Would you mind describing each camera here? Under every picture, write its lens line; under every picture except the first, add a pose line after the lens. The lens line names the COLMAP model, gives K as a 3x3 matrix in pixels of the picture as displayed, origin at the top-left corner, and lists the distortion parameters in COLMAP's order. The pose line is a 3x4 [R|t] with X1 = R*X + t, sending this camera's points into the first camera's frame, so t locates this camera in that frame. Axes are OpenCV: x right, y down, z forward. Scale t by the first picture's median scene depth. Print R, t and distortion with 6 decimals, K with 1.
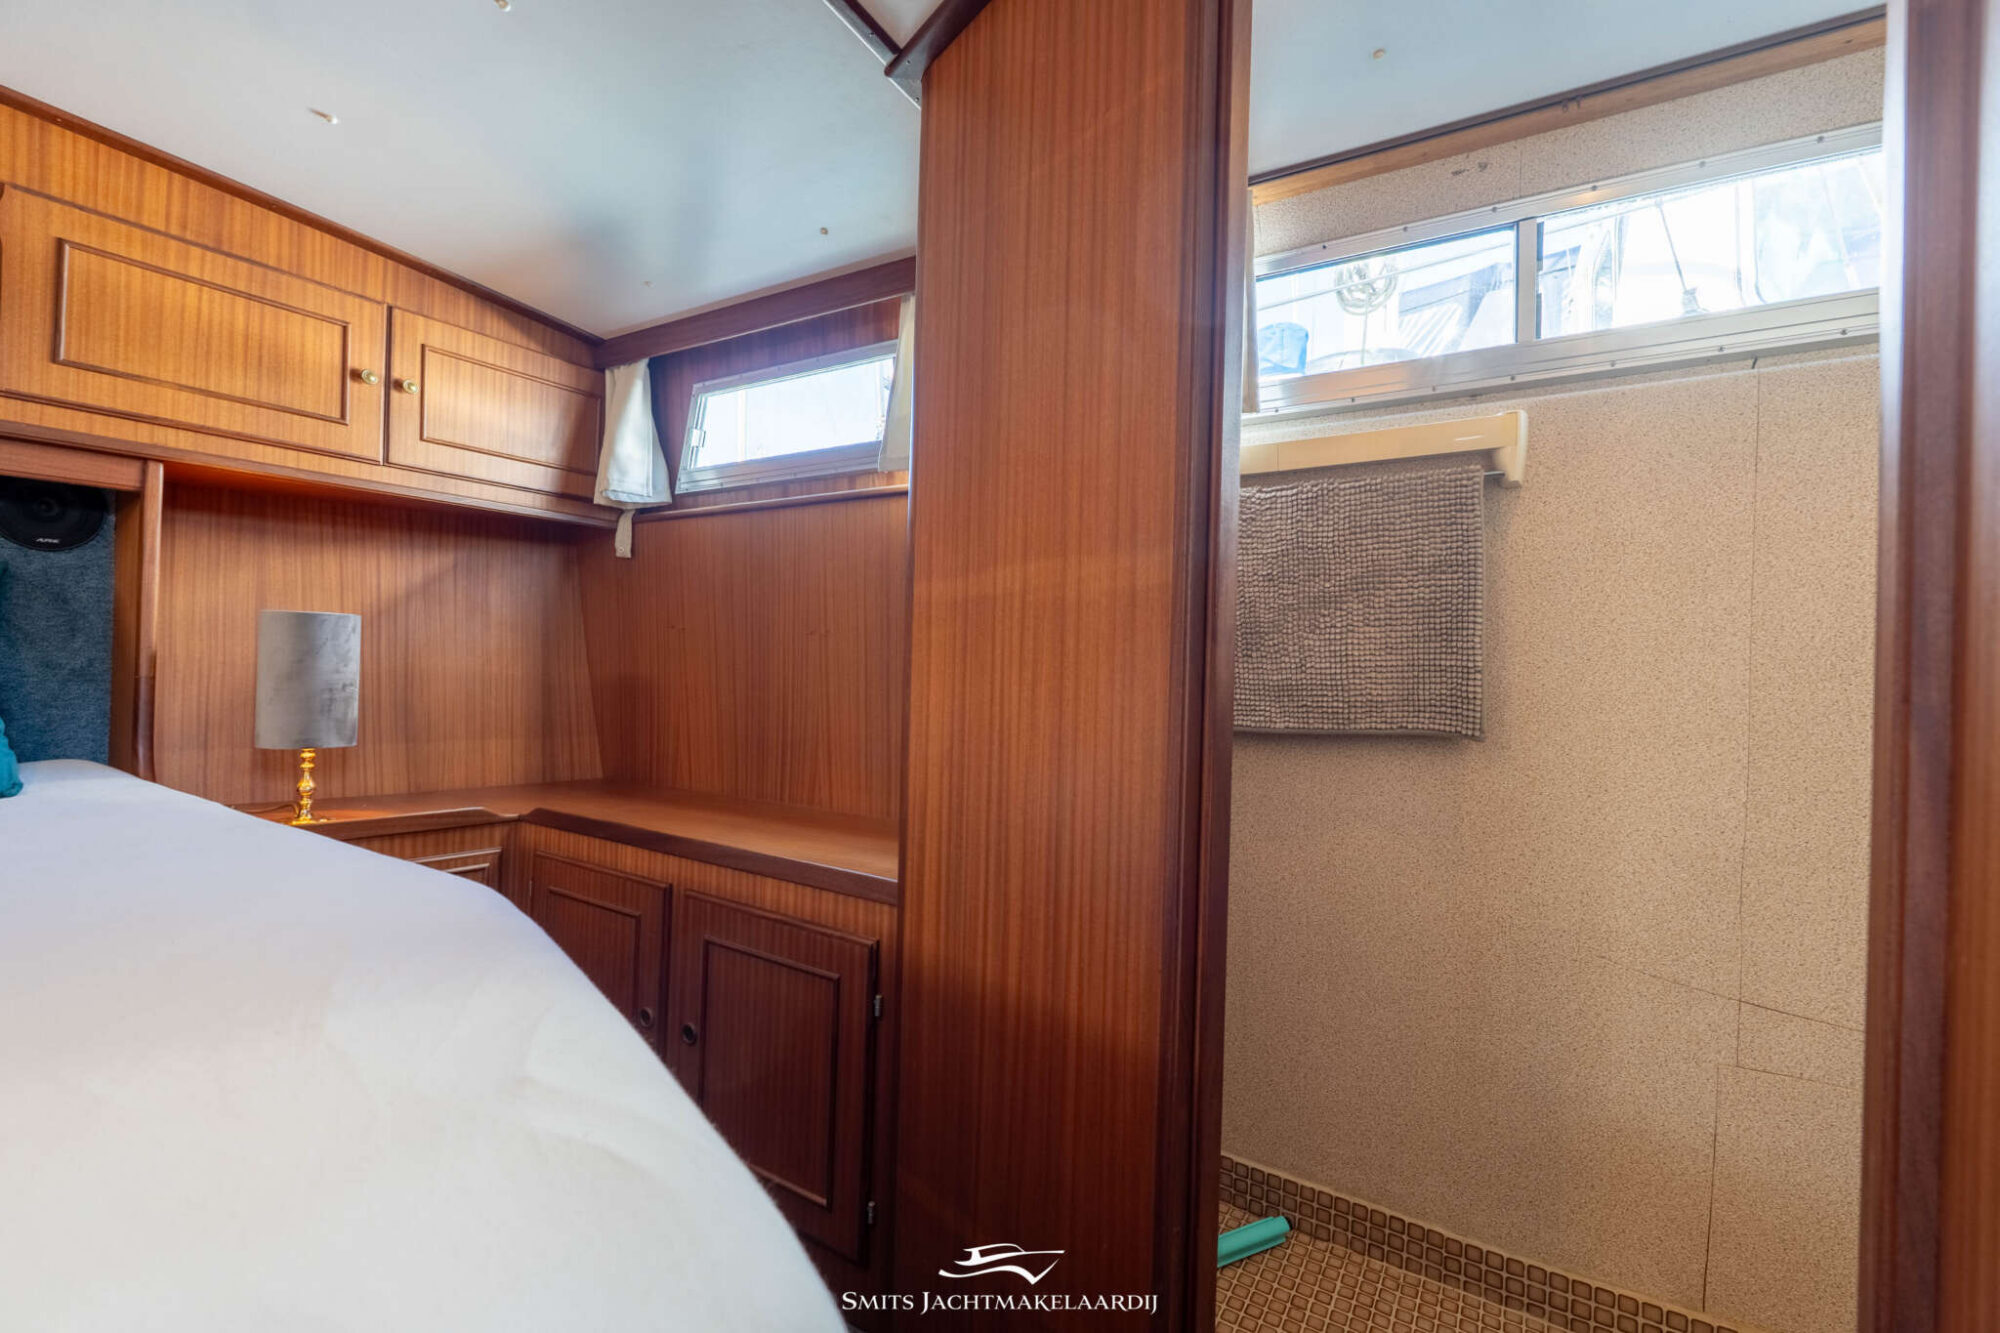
lens RADIAL K [[880.0, 0, 1005.0], [0, 880.0, 663.8], [0, 0, 1]] dist [-0.002987, 0.000646]
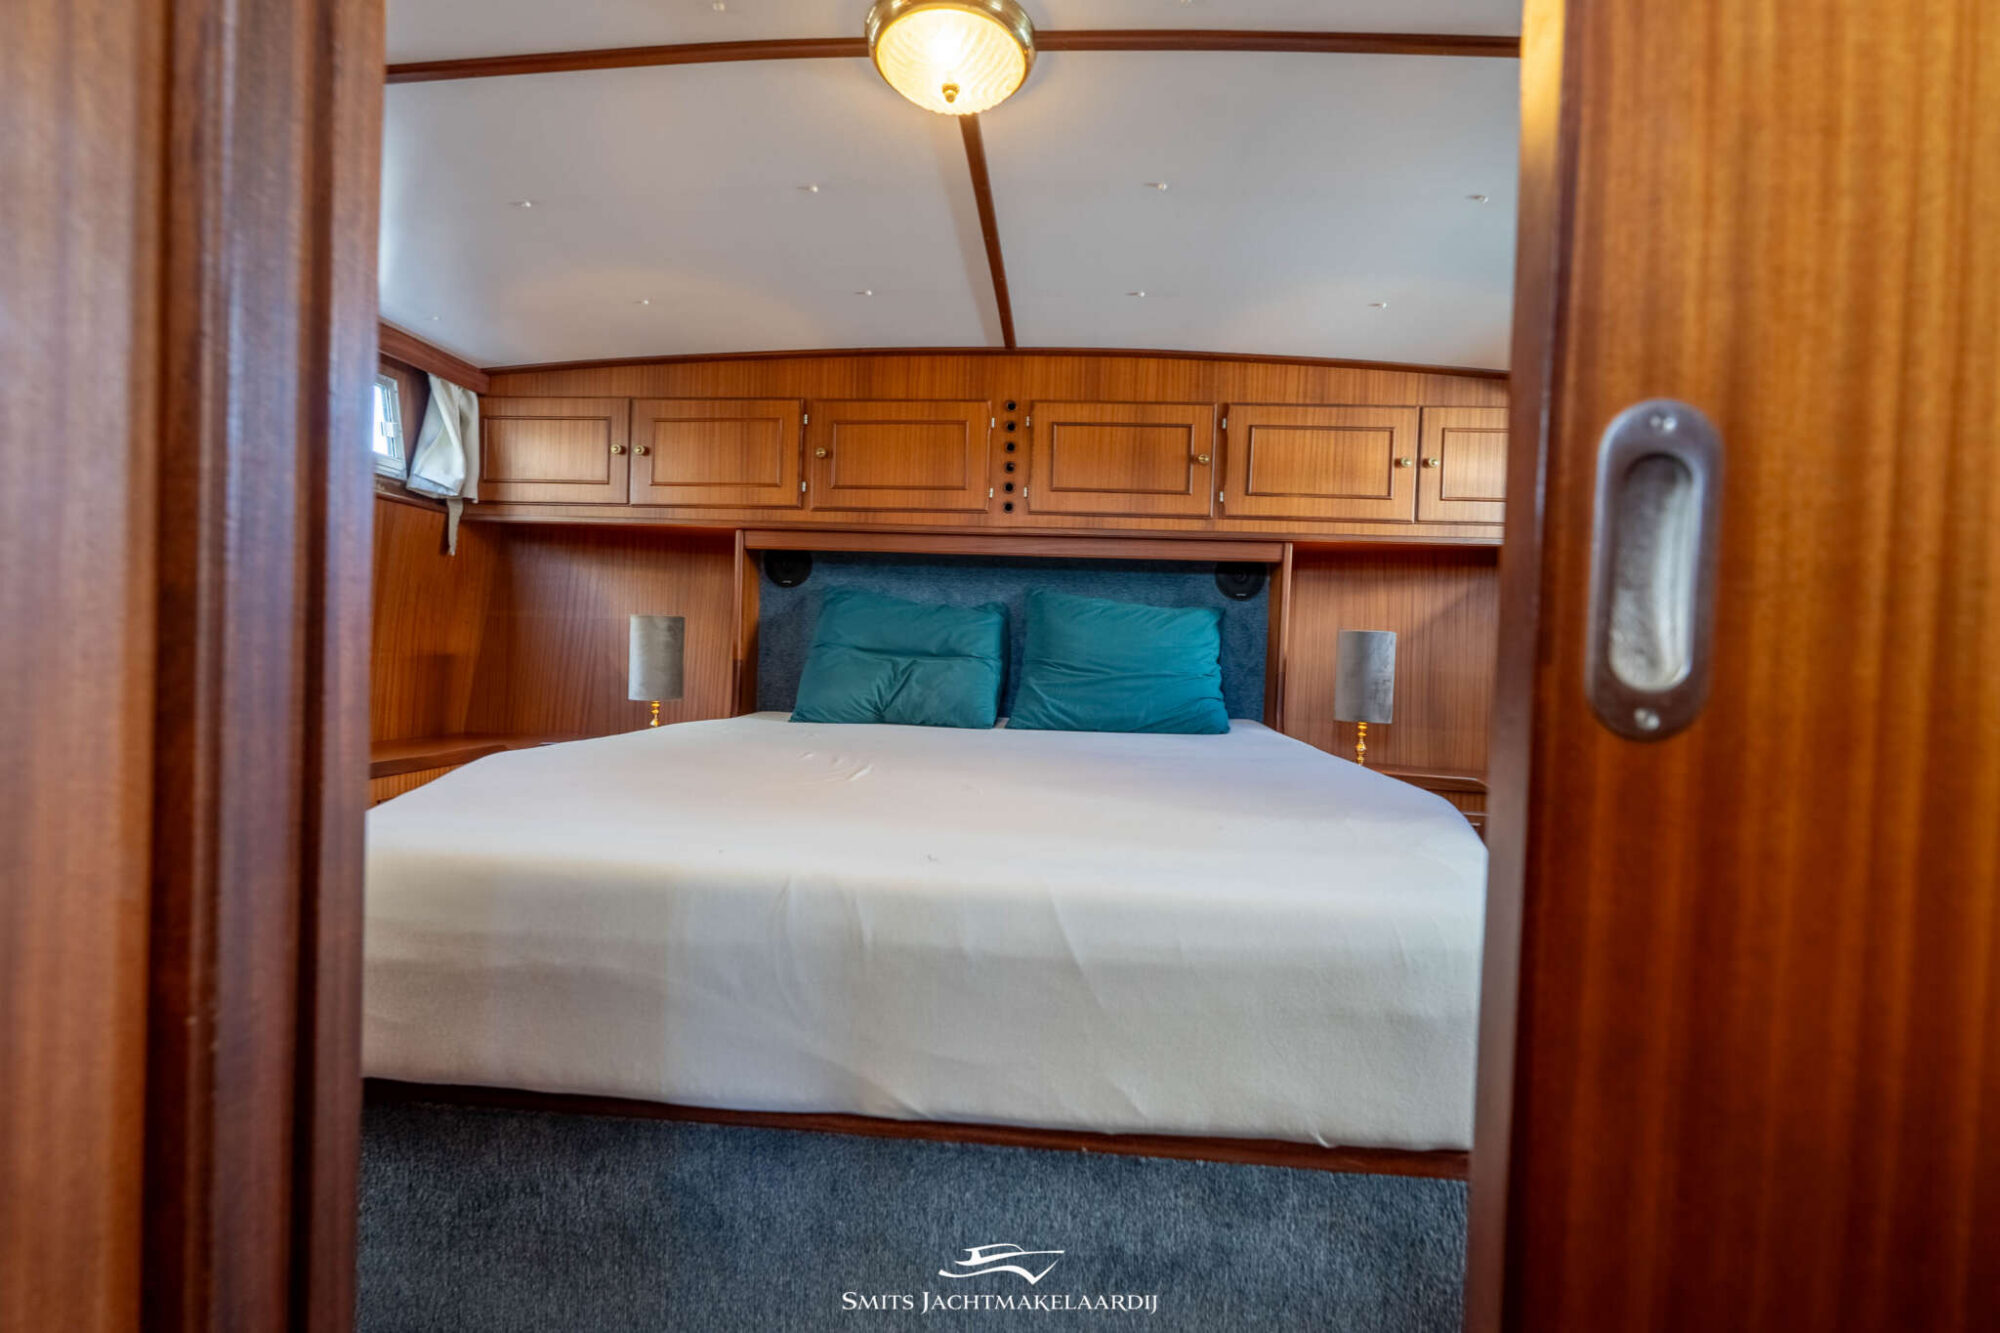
lens RADIAL K [[880.0, 0, 999.7], [0, 880.0, 669.3], [0, 0, 1]] dist [-0.002987, 0.000646]
pose [[0.469127, 0.008036, -0.883094, 0.231762], [-0.024534, 0.999691, -0.003937, 0.026976], [0.882790, 0.023513, 0.469179, -0.241867]]
